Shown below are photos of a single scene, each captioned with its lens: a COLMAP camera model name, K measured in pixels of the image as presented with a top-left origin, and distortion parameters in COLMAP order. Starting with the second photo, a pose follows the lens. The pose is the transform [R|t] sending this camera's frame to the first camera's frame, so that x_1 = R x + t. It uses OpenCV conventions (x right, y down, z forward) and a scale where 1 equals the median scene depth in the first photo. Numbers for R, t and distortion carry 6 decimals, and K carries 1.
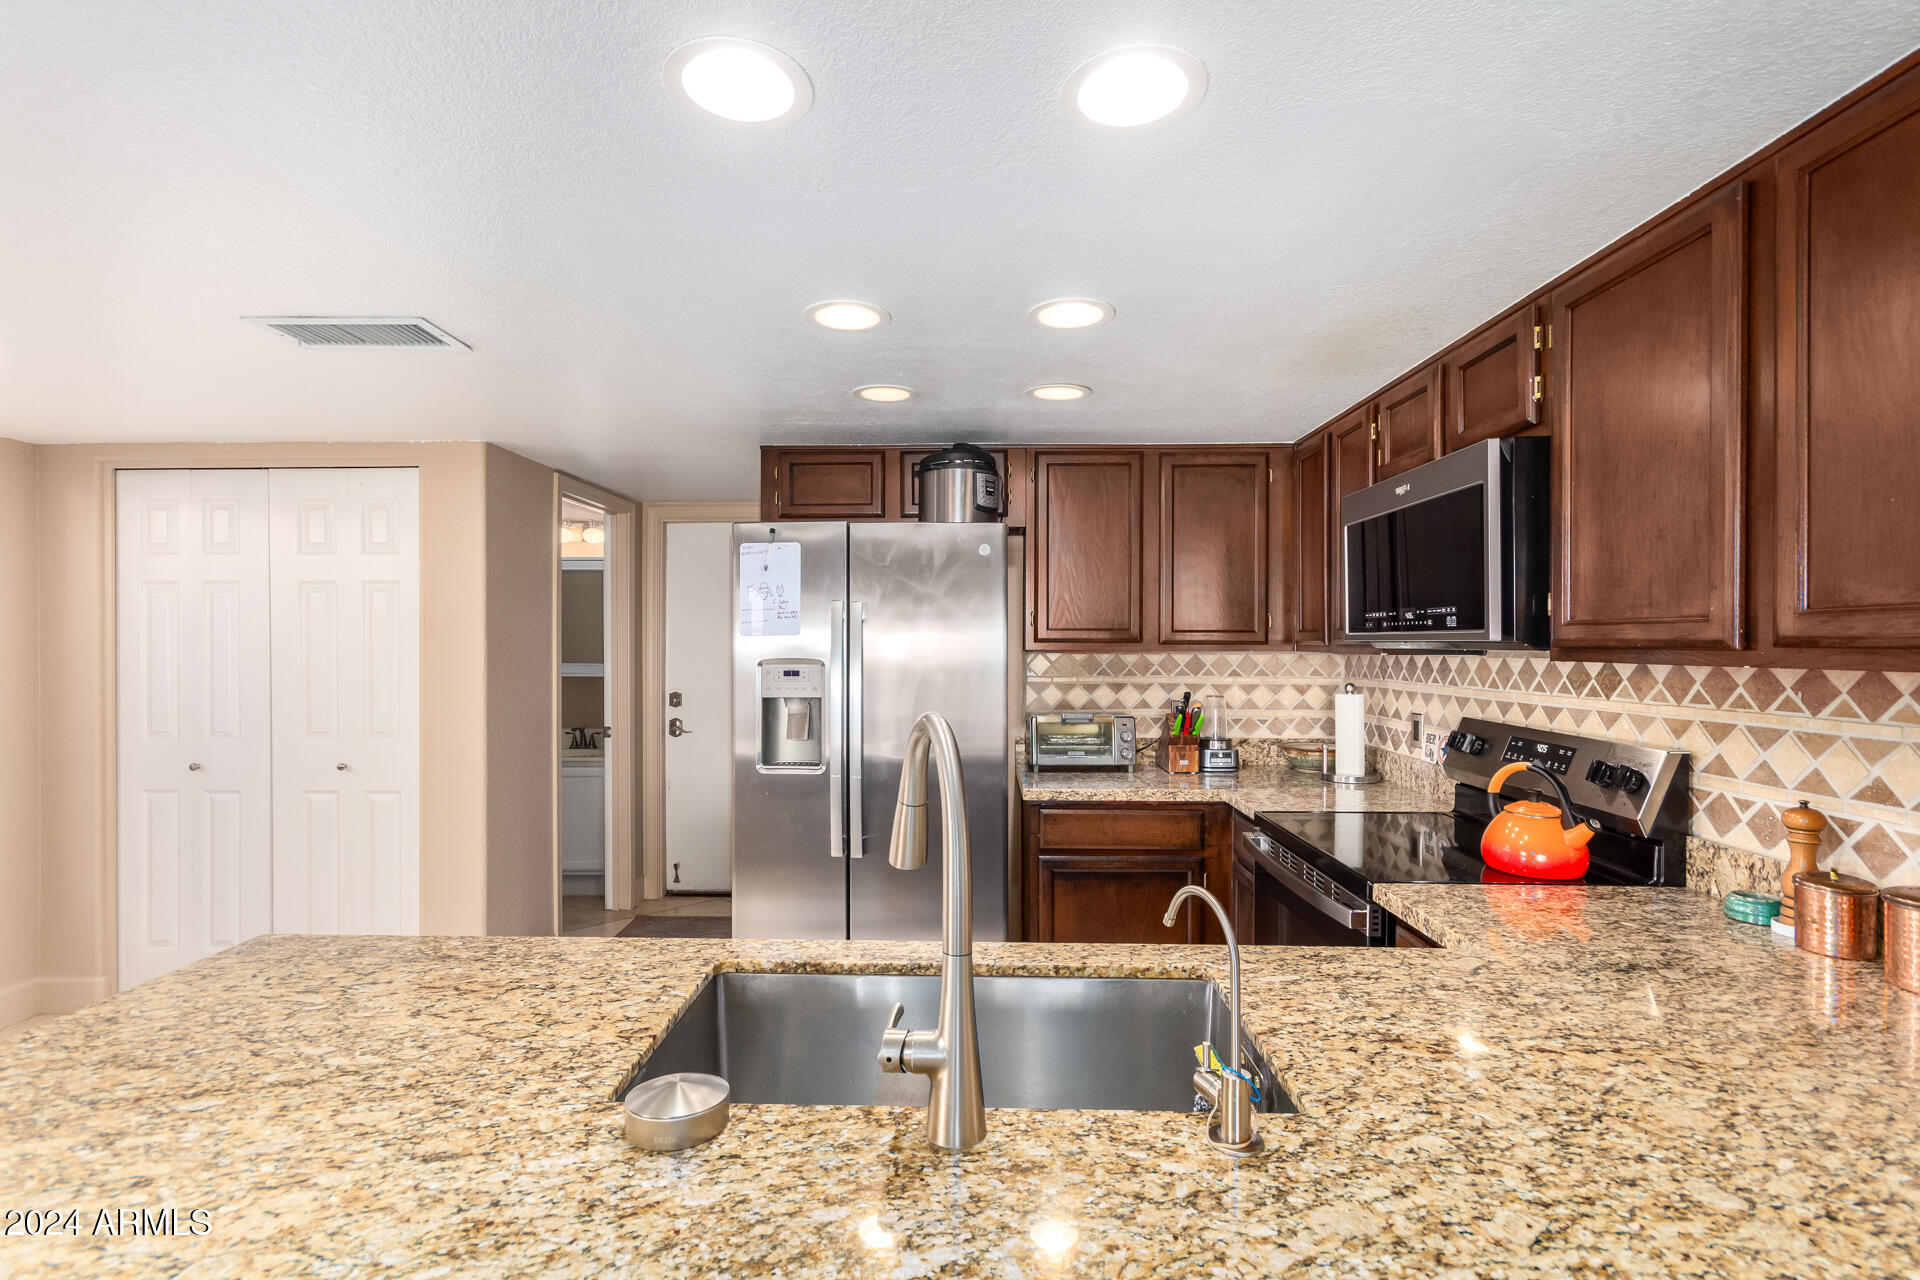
lens RADIAL K [[934.7, 0, 964.9], [0, 934.7, 643.4], [0, 0, 1]] dist [0.005142, 0.002448]
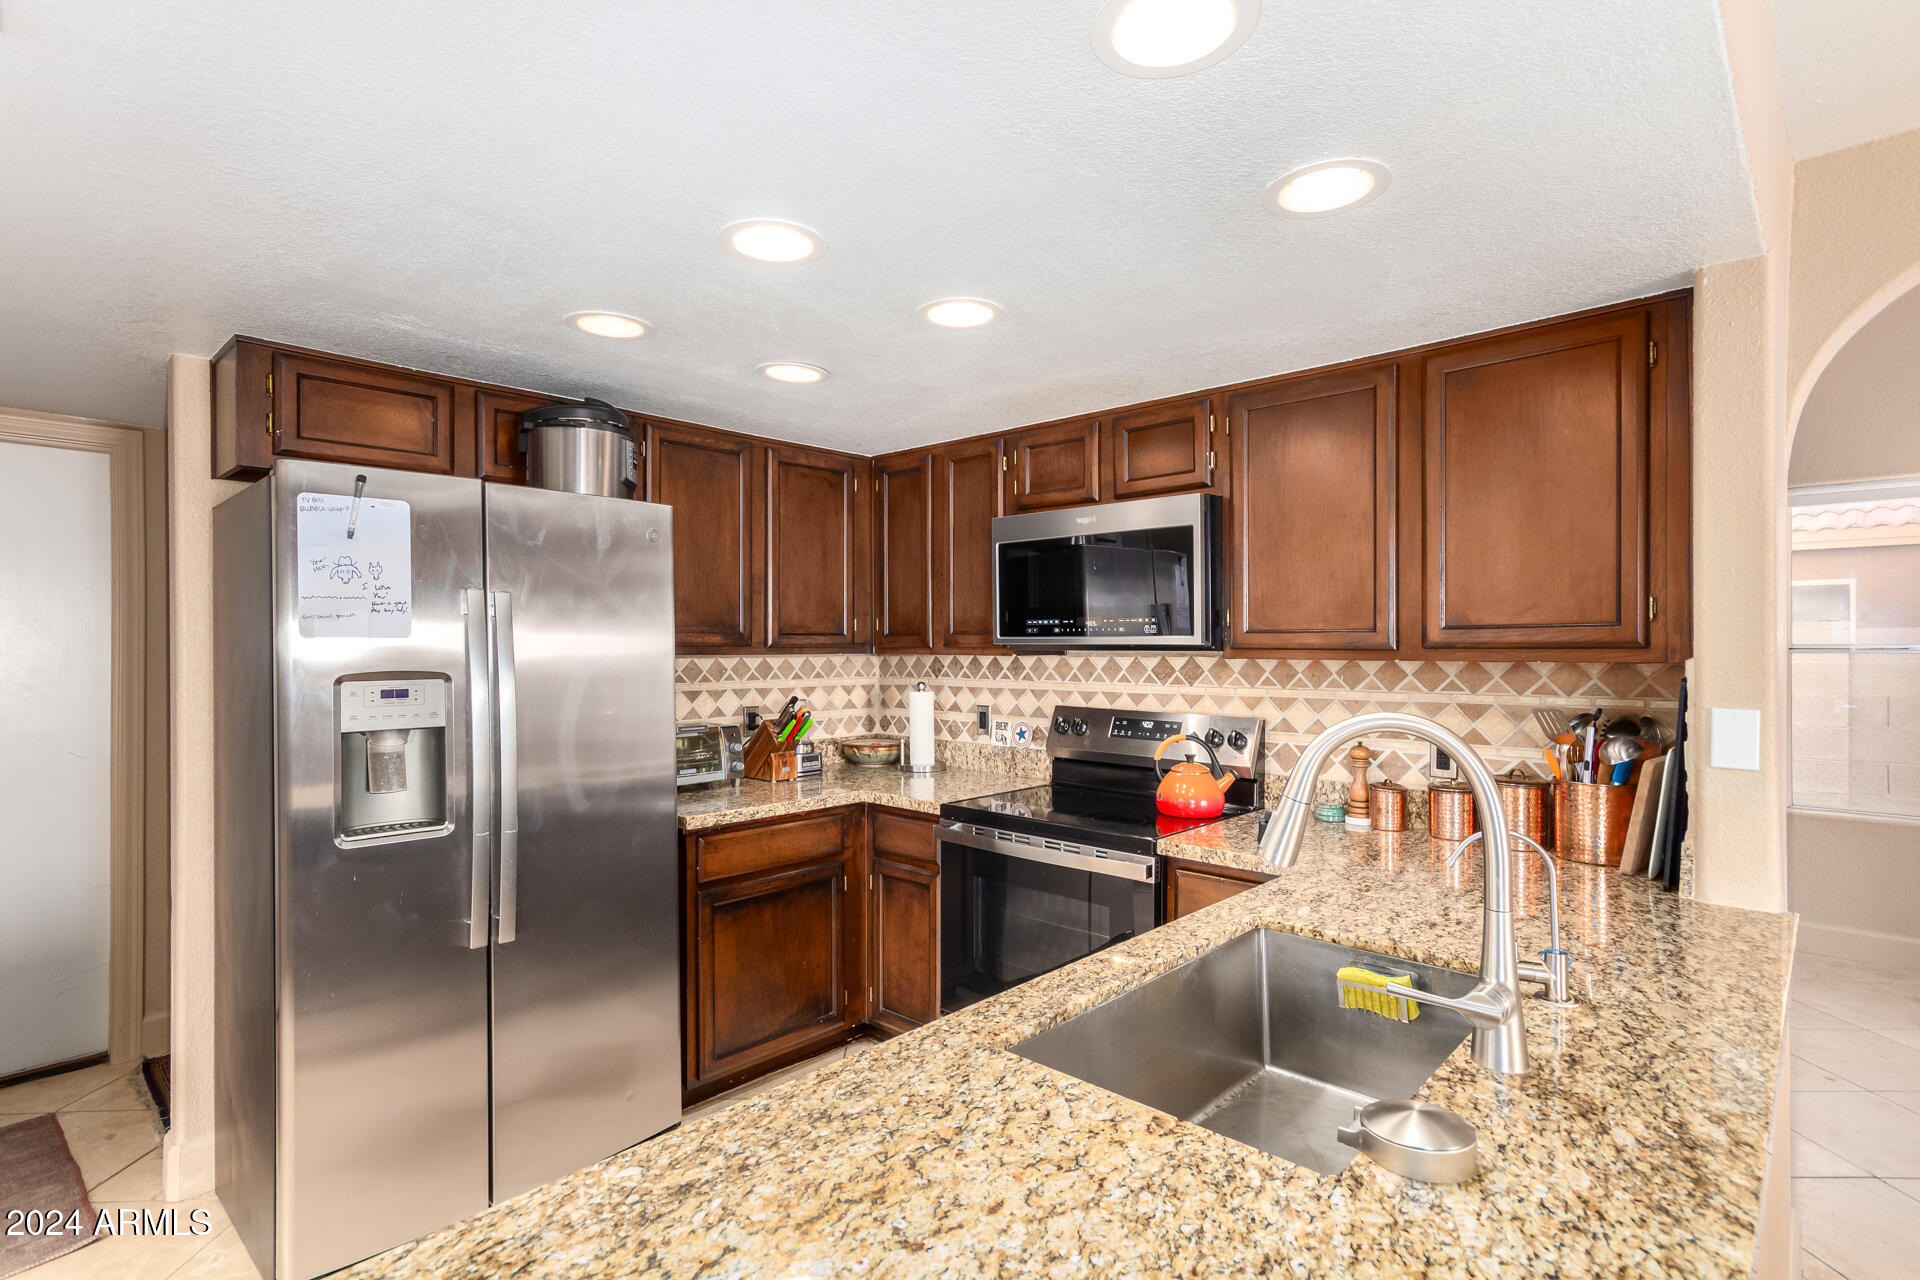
lens RADIAL K [[934.7, 0, 1025.7], [0, 934.7, 640.9], [0, 0, 1]] dist [0.005142, 0.002448]
pose [[0.647991, 0.000484, 0.761648, -0.446602], [0.002718, 0.999992, -0.002947, -0.003182], [-0.761643, 0.003979, 0.647984, 0.235717]]
